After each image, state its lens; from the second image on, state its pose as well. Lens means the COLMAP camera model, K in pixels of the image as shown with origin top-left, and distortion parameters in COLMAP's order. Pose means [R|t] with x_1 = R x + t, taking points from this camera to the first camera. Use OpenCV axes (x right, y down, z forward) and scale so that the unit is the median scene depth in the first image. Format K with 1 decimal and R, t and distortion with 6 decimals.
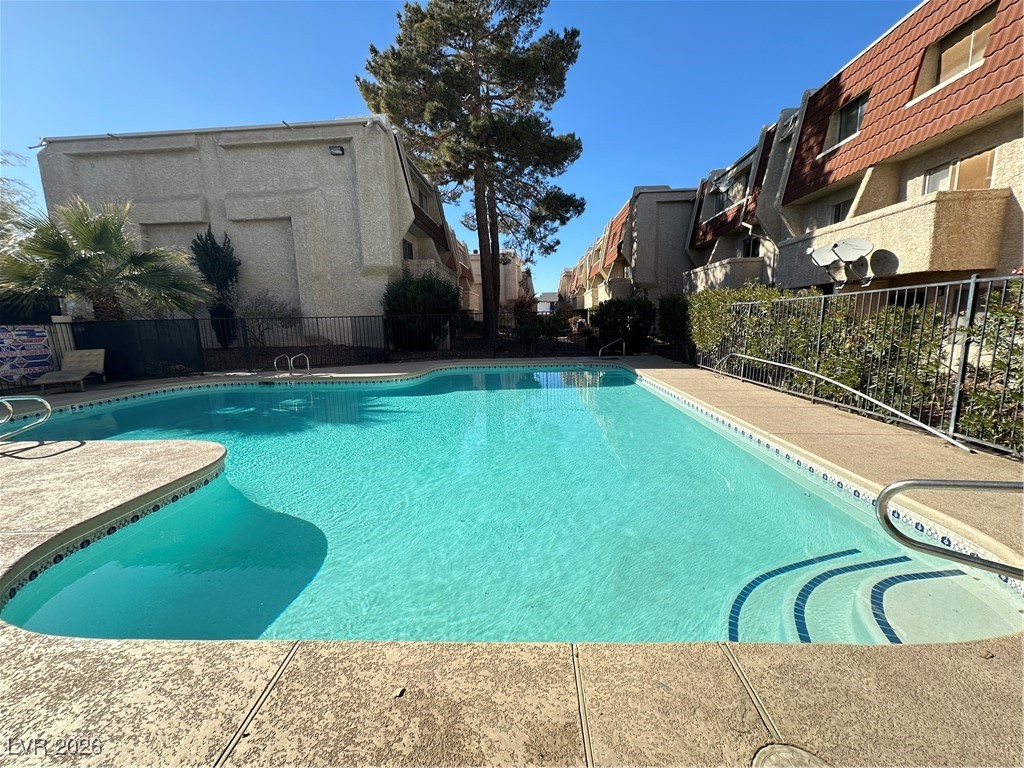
lens RADIAL K [[406.7, 0, 513.0], [0, 406.7, 385.6], [0, 0, 1]] dist [-0.002248, 0.000599]
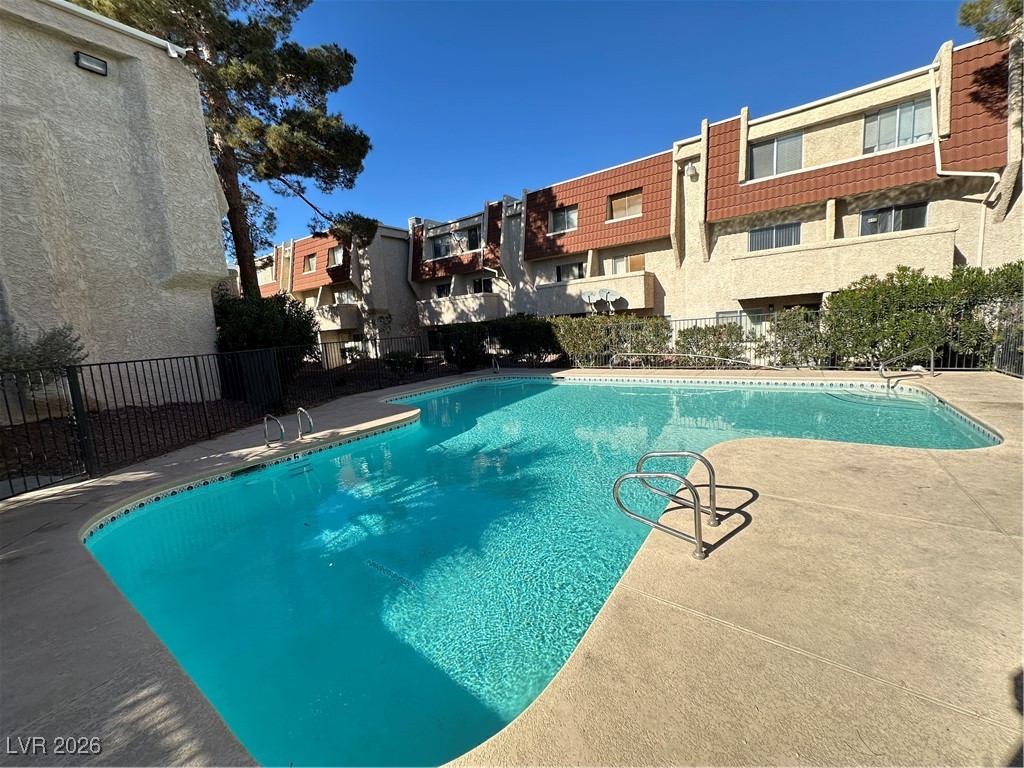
lens RADIAL K [[406.7, 0, 511.2], [0, 406.7, 382.6], [0, 0, 1]] dist [-0.002248, 0.000599]
pose [[0.539952, -0.125491, 0.832288, -0.630455], [0.182597, 0.982739, 0.029715, -0.057013], [-0.821651, 0.135929, 0.553546, 0.270753]]
